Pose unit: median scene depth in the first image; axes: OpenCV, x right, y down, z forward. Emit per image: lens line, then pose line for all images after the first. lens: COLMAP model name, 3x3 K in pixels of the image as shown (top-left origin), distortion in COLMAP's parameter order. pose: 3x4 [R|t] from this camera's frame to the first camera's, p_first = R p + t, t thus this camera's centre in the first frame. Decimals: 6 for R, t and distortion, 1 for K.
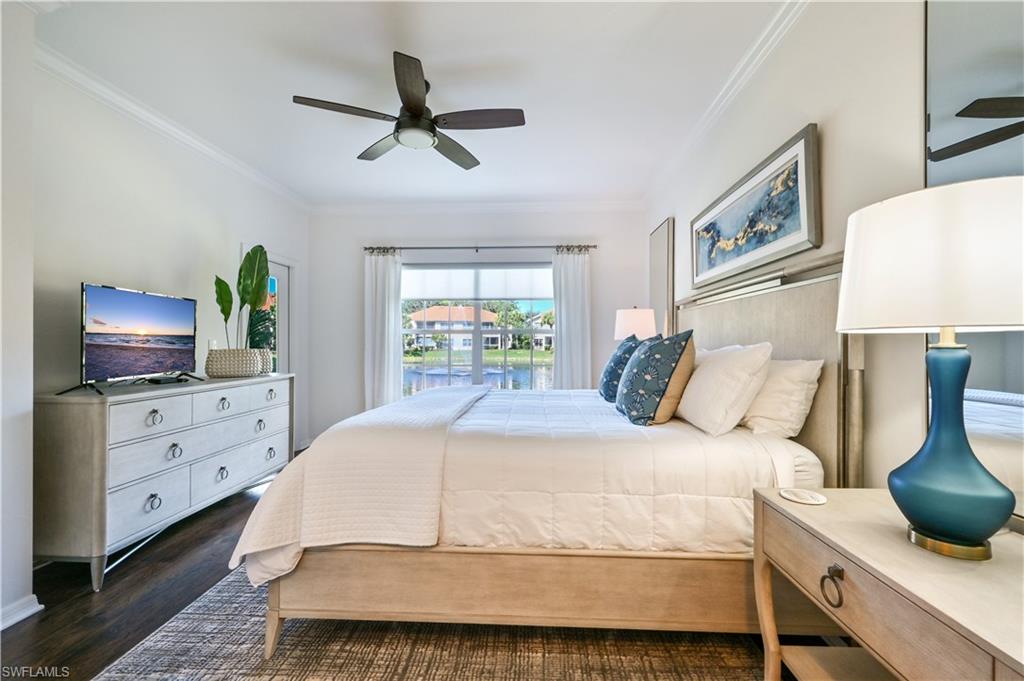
lens RADIAL K [[436.0, 0, 516.7], [0, 436.0, 341.5], [0, 0, 1]] dist [0.004027, 0.000367]
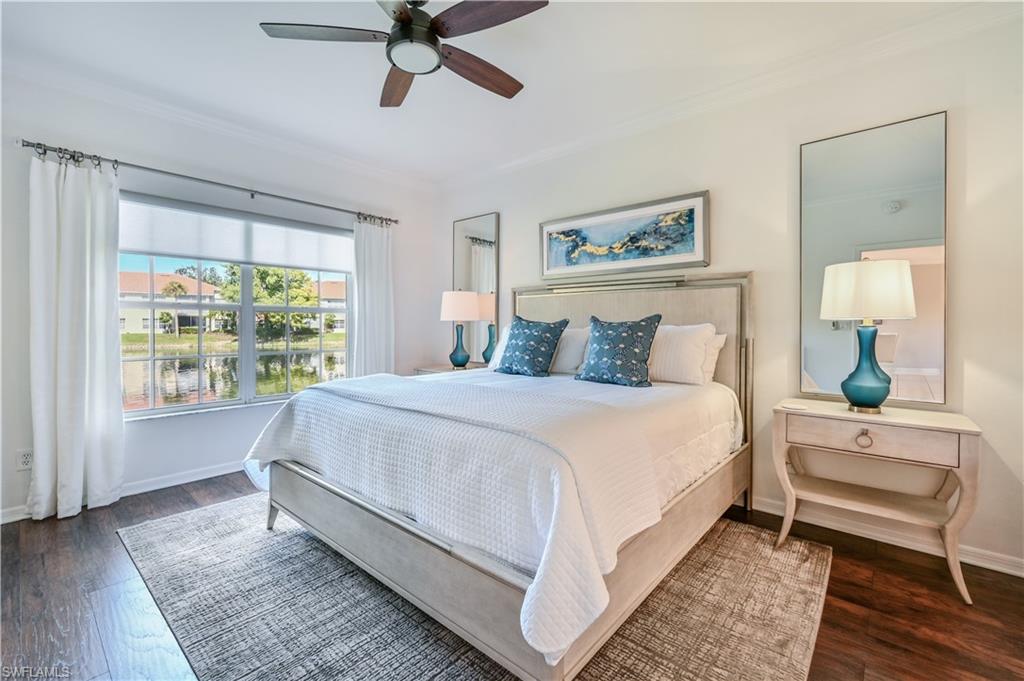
lens RADIAL K [[436.0, 0, 523.2], [0, 436.0, 329.6], [0, 0, 1]] dist [0.004027, 0.000367]
pose [[0.617684, -0.007439, 0.786391, -0.649960], [-0.004057, 0.999912, 0.012645, 0.003651], [-0.786416, -0.011001, 0.617599, 0.329591]]
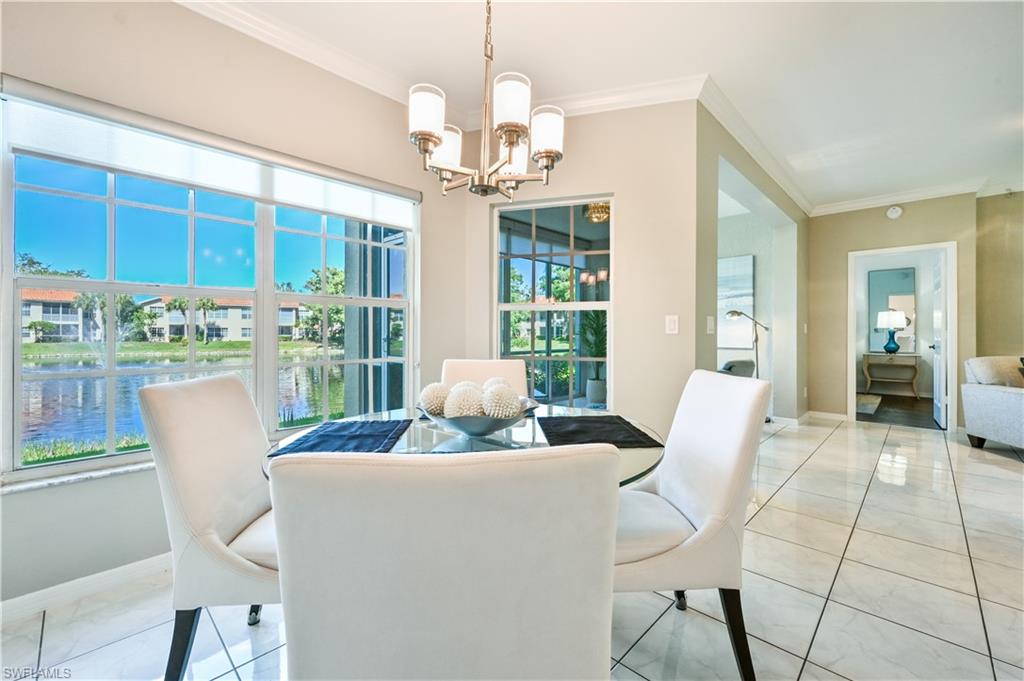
lens RADIAL K [[436.0, 0, 509.8], [0, 436.0, 333.4], [0, 0, 1]] dist [0.004027, 0.000367]
pose [[0.689992, 0.001432, 0.723816, -3.201364], [-0.003625, 0.999992, 0.001477, 0.032299], [-0.723808, -0.003643, 0.689992, 0.174855]]
